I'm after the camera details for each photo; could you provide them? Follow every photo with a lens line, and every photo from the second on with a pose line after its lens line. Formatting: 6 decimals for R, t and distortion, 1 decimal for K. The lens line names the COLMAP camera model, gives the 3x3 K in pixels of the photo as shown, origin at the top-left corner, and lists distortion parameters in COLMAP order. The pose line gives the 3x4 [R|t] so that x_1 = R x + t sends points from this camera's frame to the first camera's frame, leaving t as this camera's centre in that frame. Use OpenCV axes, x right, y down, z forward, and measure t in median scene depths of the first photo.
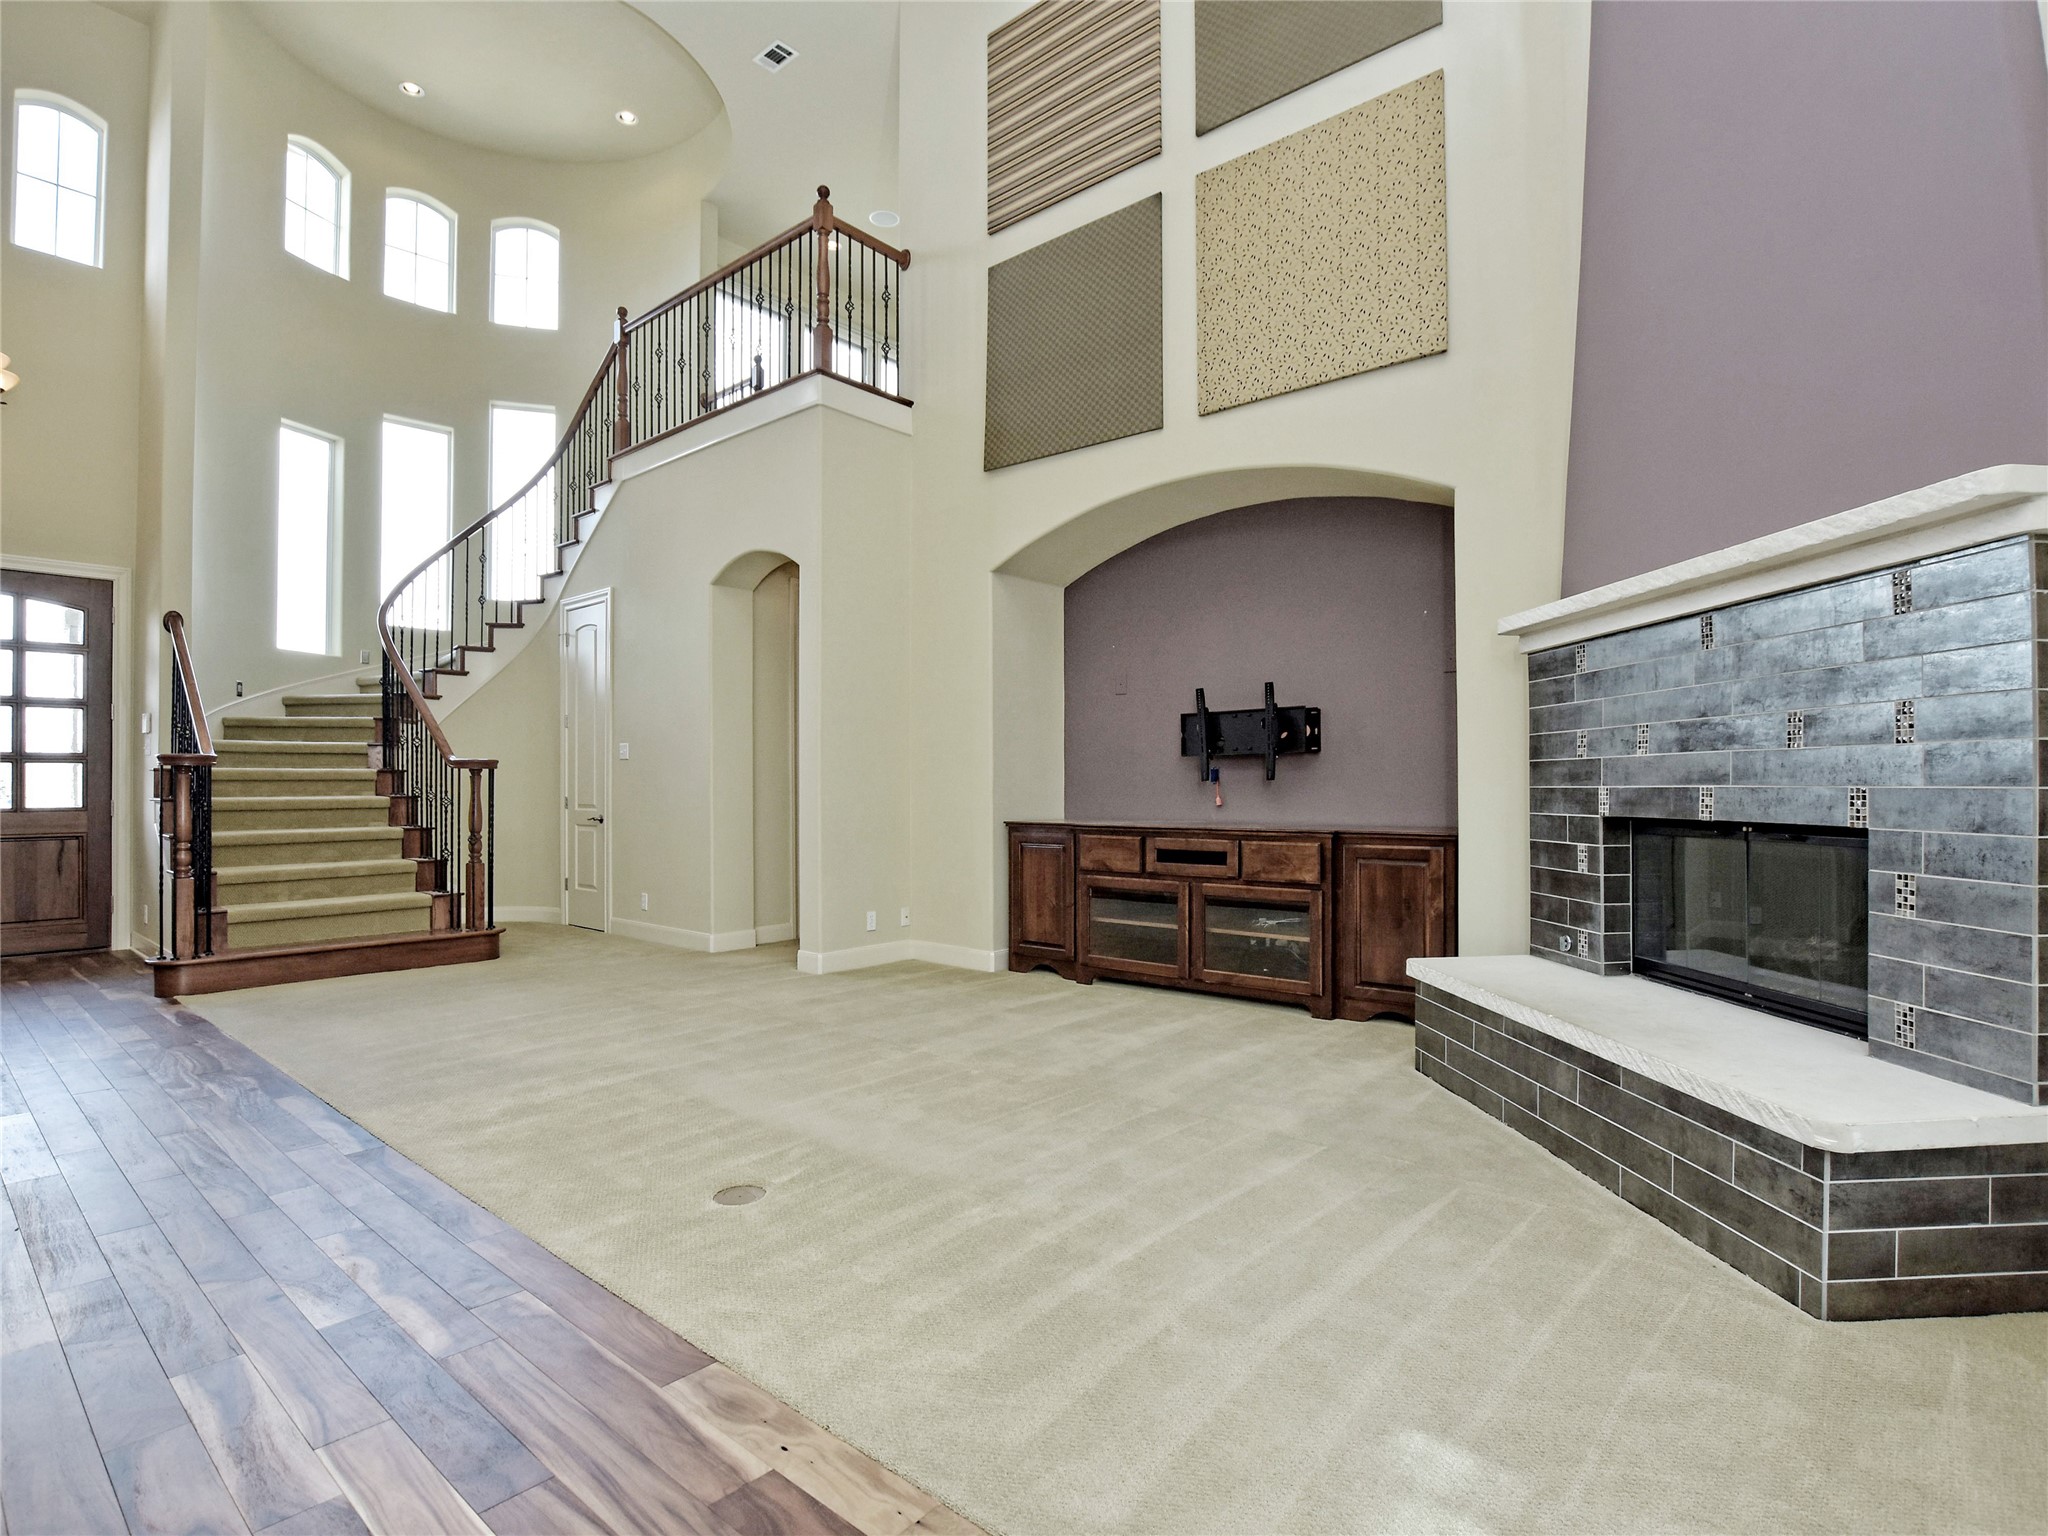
lens RADIAL K [[1036.0, 0, 1018.2], [0, 1036.0, 775.5], [0, 0, 1]] dist [-0.035918, 0.006266]
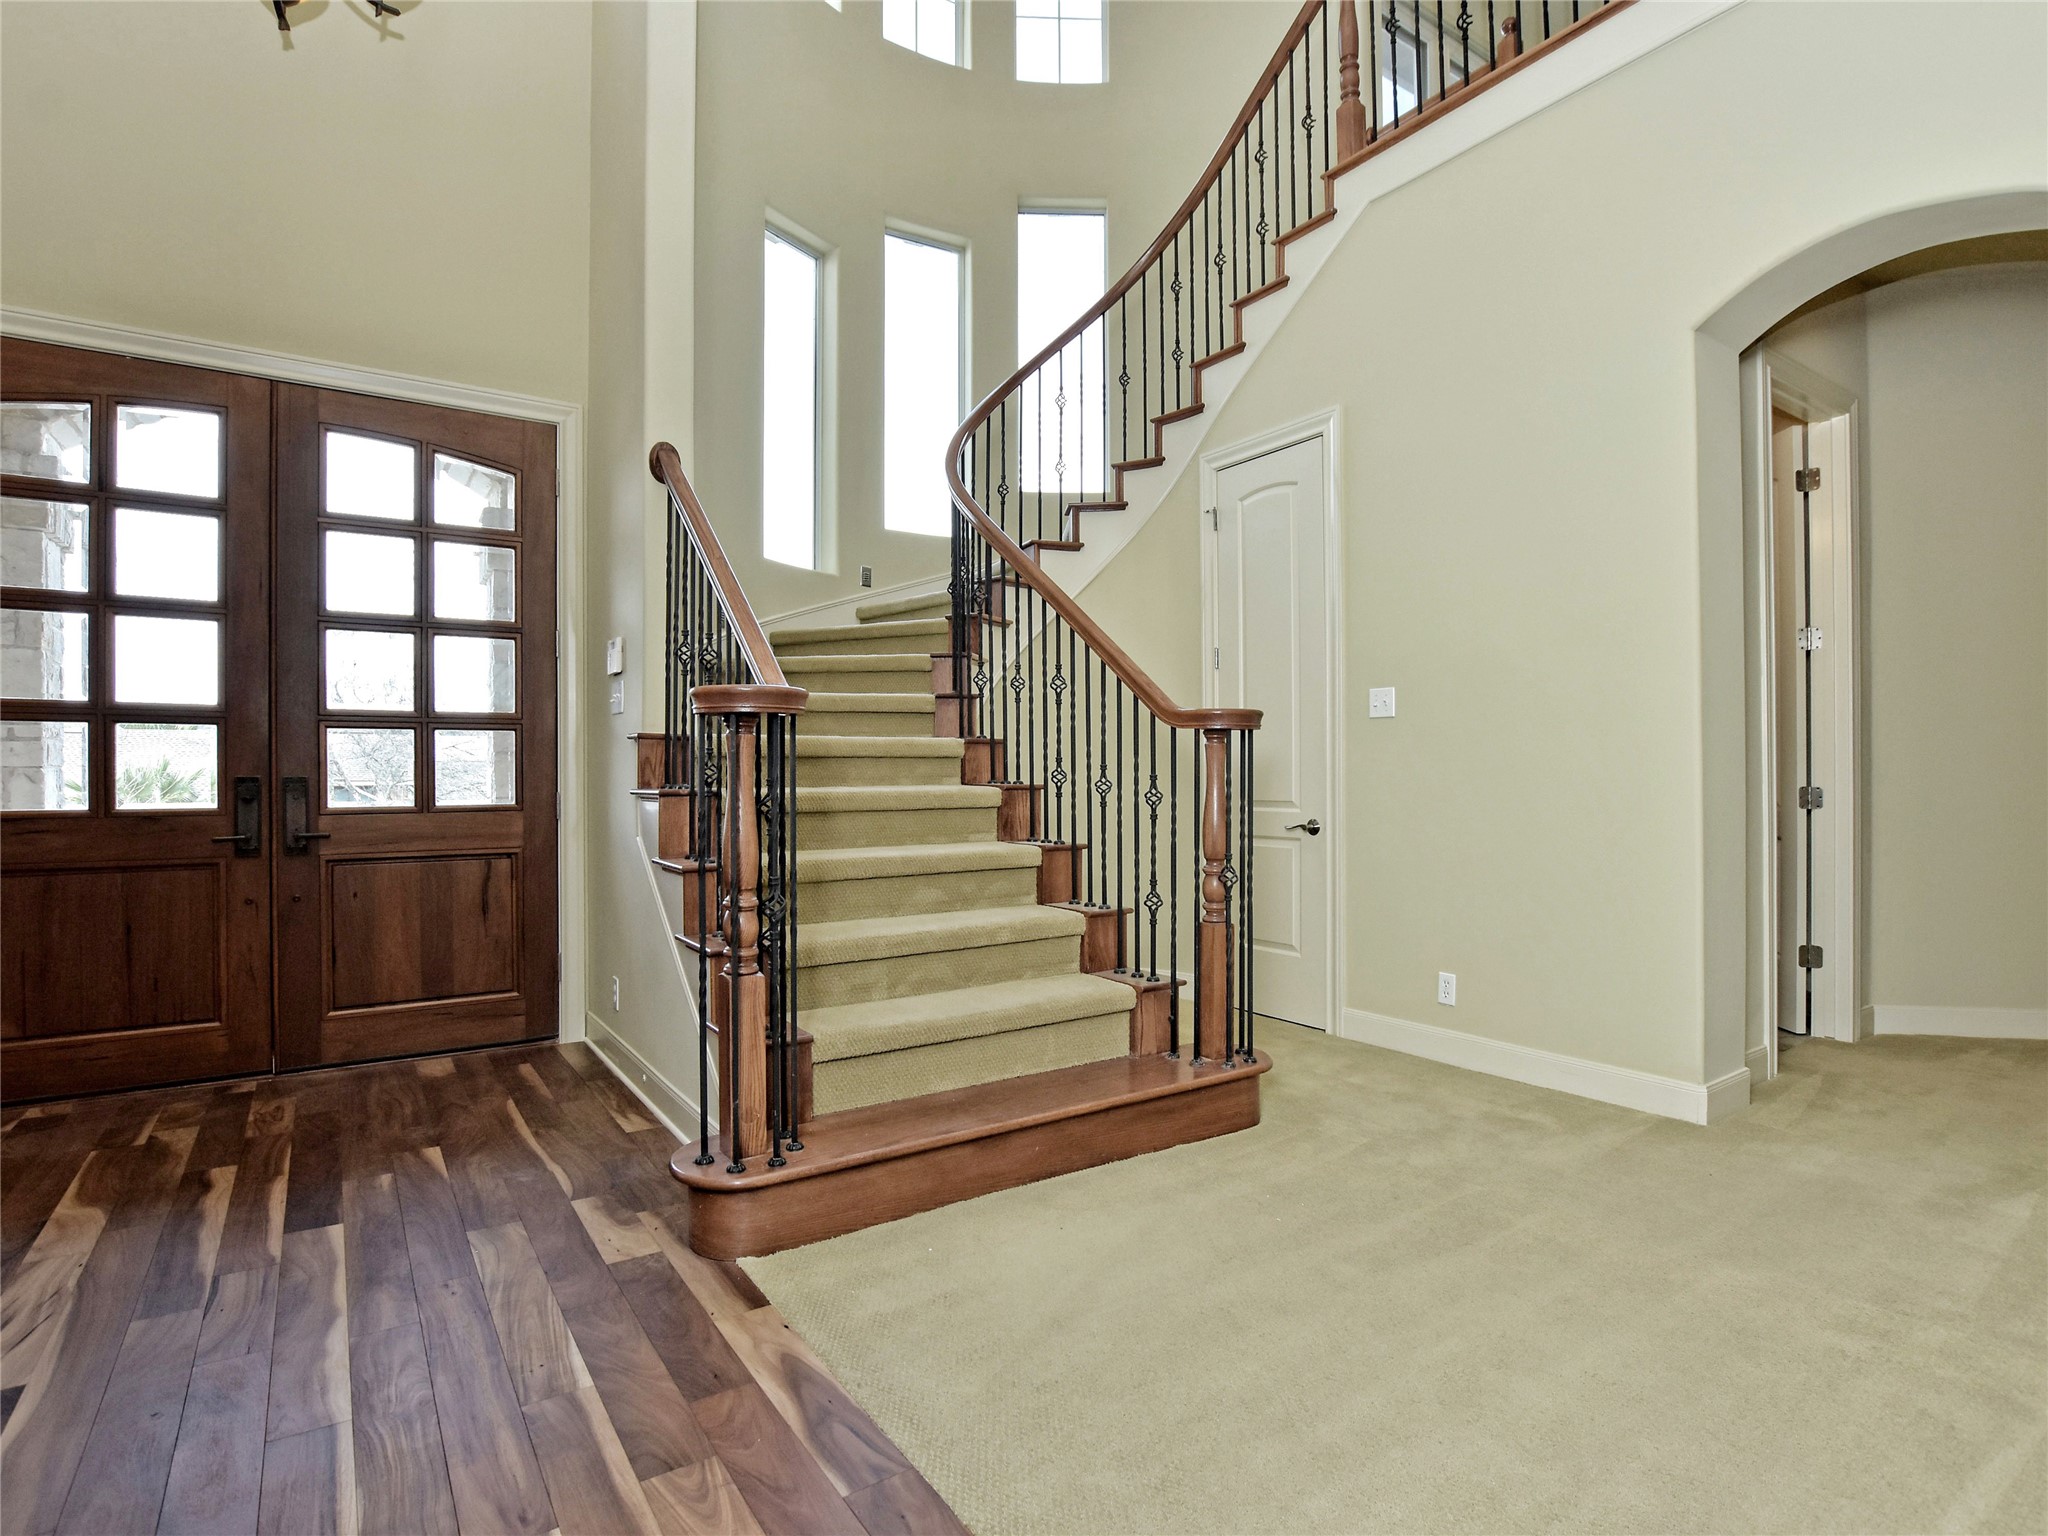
lens RADIAL K [[1036.0, 0, 1018.2], [0, 1036.0, 775.5], [0, 0, 1]] dist [-0.035918, 0.006266]
pose [[0.965013, -0.002078, -0.262193, -0.674382], [0.004121, 0.999965, 0.007242, 0.015923], [0.262169, -0.008069, 0.964988, 0.688310]]
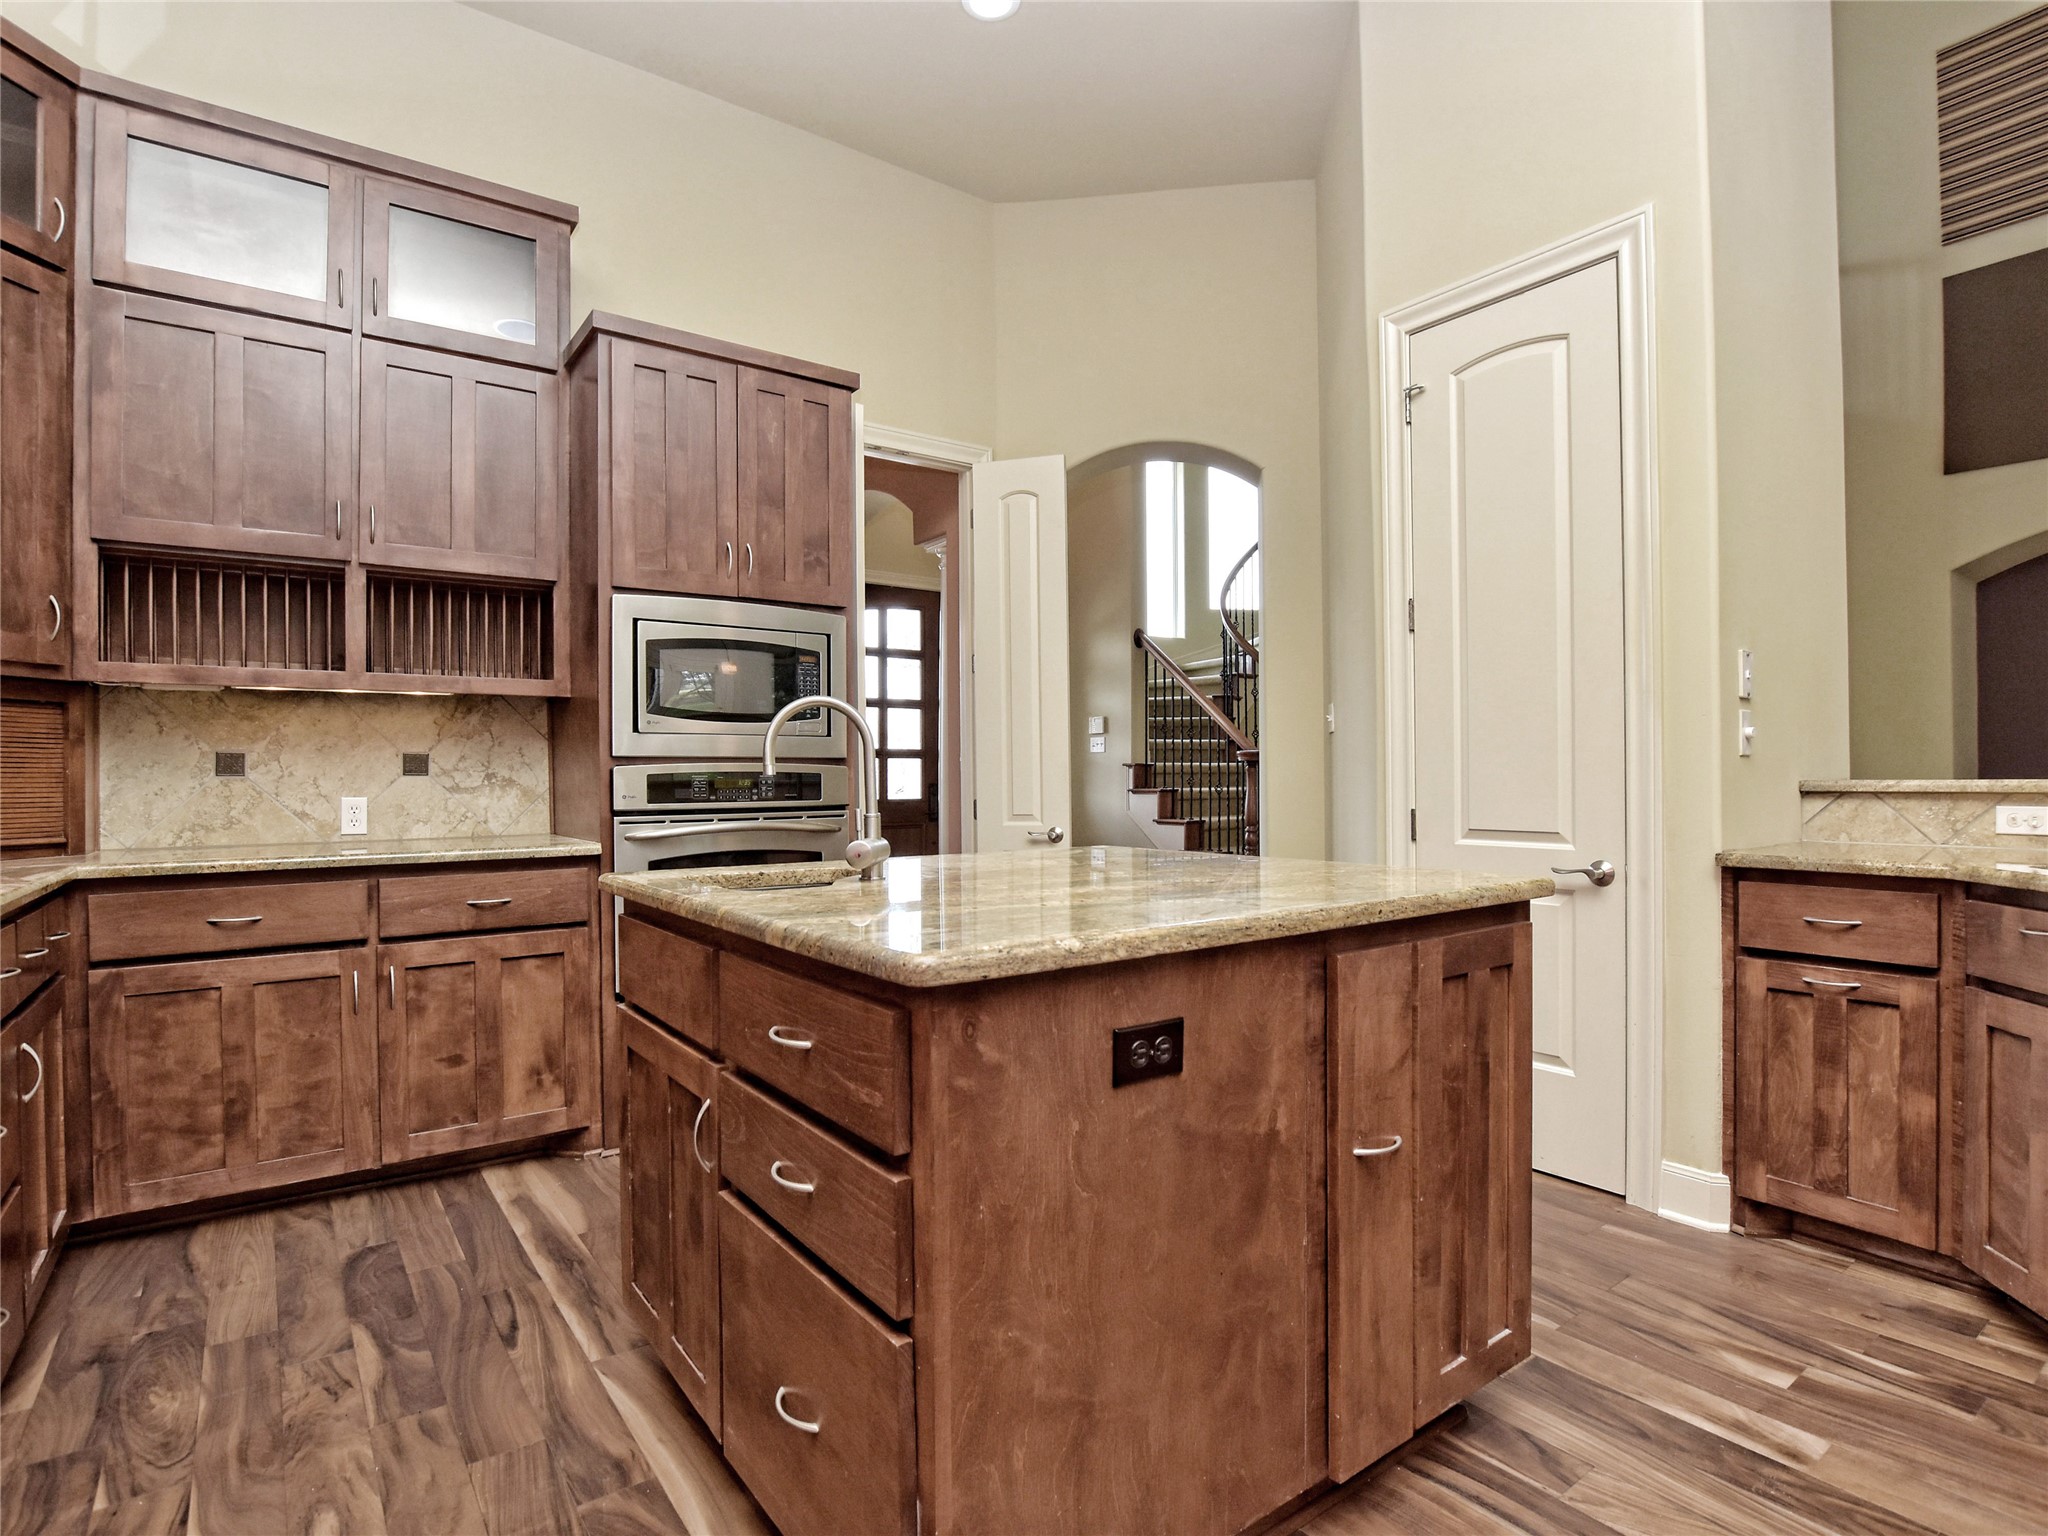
lens RADIAL K [[1036.0, 0, 1018.2], [0, 1036.0, 775.5], [0, 0, 1]] dist [-0.035918, 0.006266]
pose [[0.974916, -0.003607, -0.222545, -0.932689], [0.005351, 0.999960, 0.007233, -0.003002], [0.222509, -0.008242, 0.974896, -0.264610]]
